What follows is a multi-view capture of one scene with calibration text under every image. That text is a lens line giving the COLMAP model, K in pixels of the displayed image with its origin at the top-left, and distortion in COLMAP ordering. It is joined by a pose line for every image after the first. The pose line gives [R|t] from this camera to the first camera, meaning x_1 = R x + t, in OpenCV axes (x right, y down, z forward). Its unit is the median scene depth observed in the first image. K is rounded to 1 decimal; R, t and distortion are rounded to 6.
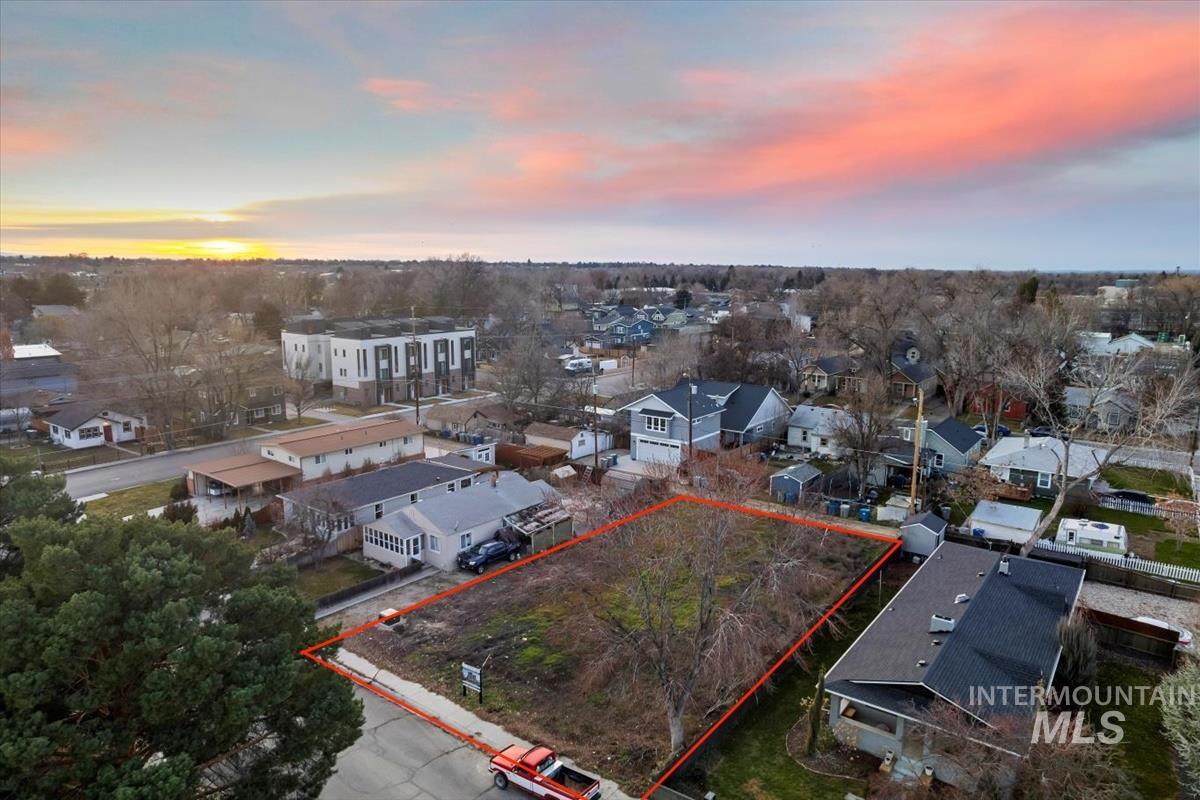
lens RADIAL K [[767.7, 0, 605.4], [0, 767.7, 392.4], [0, 0, 1]] dist [-0.061566, 0.053579]
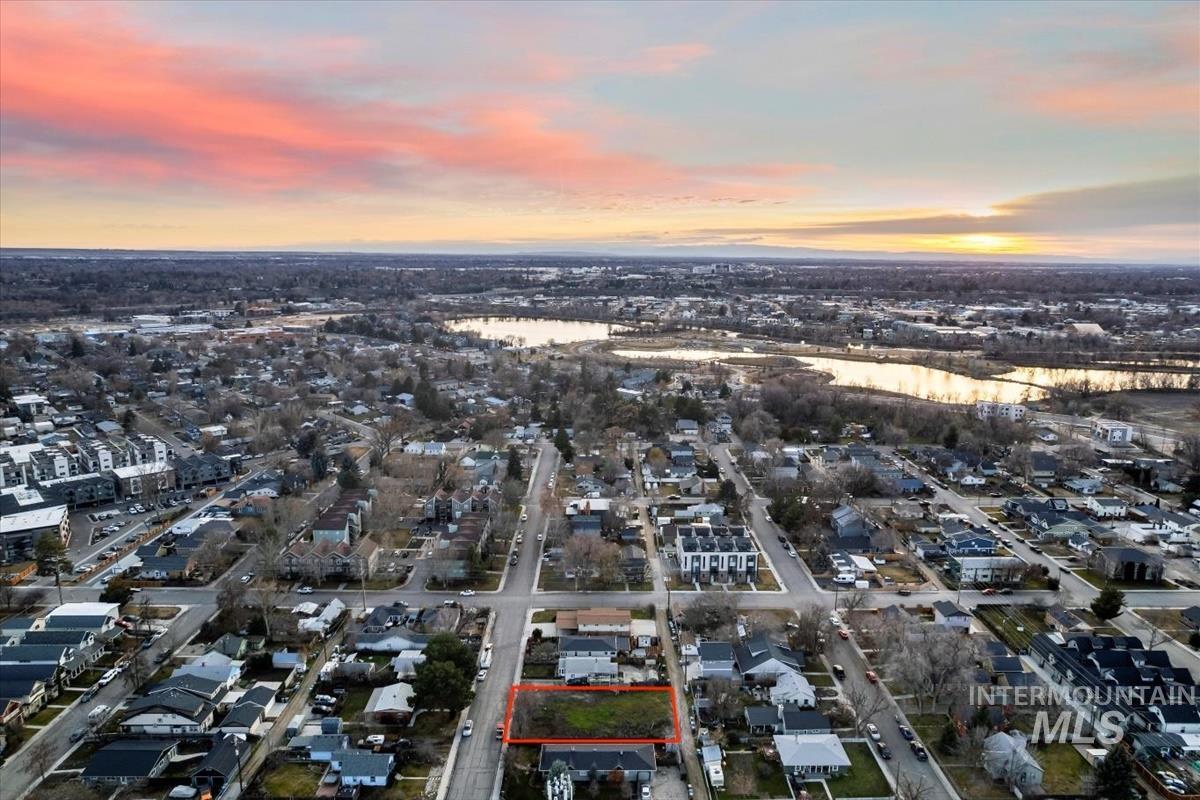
lens RADIAL K [[767.7, 0, 606.1], [0, 767.7, 404.3], [0, 0, 1]] dist [-0.061566, 0.053579]
pose [[0.607002, 0.154138, -0.779609, 1.868432], [-0.131588, 0.986962, 0.092680, -1.051703], [0.783730, 0.046330, 0.619371, -0.823869]]
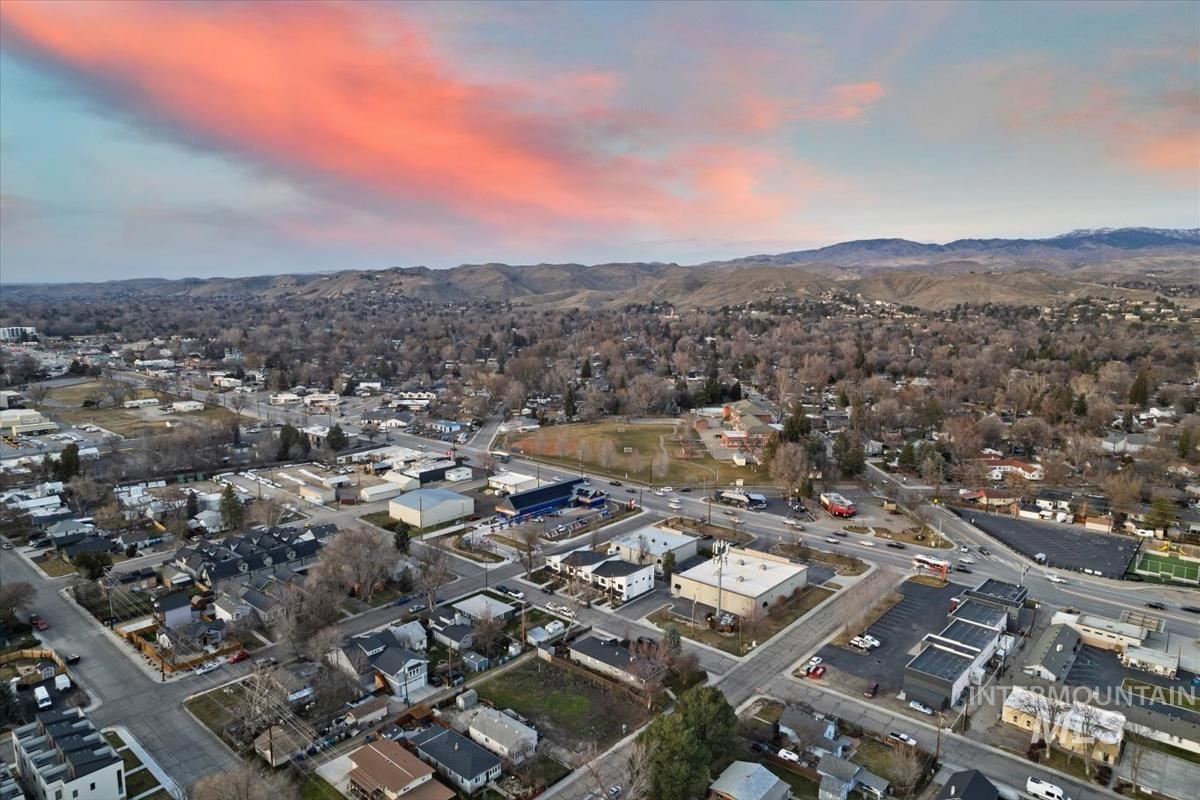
lens RADIAL K [[767.7, 0, 604.9], [0, 767.7, 401.9], [0, 0, 1]] dist [-0.061566, 0.053579]
pose [[0.069599, -0.152106, 0.985911, -2.059164], [0.155934, 0.977817, 0.139850, -0.998797], [-0.985312, 0.144003, 0.091774, 0.272293]]
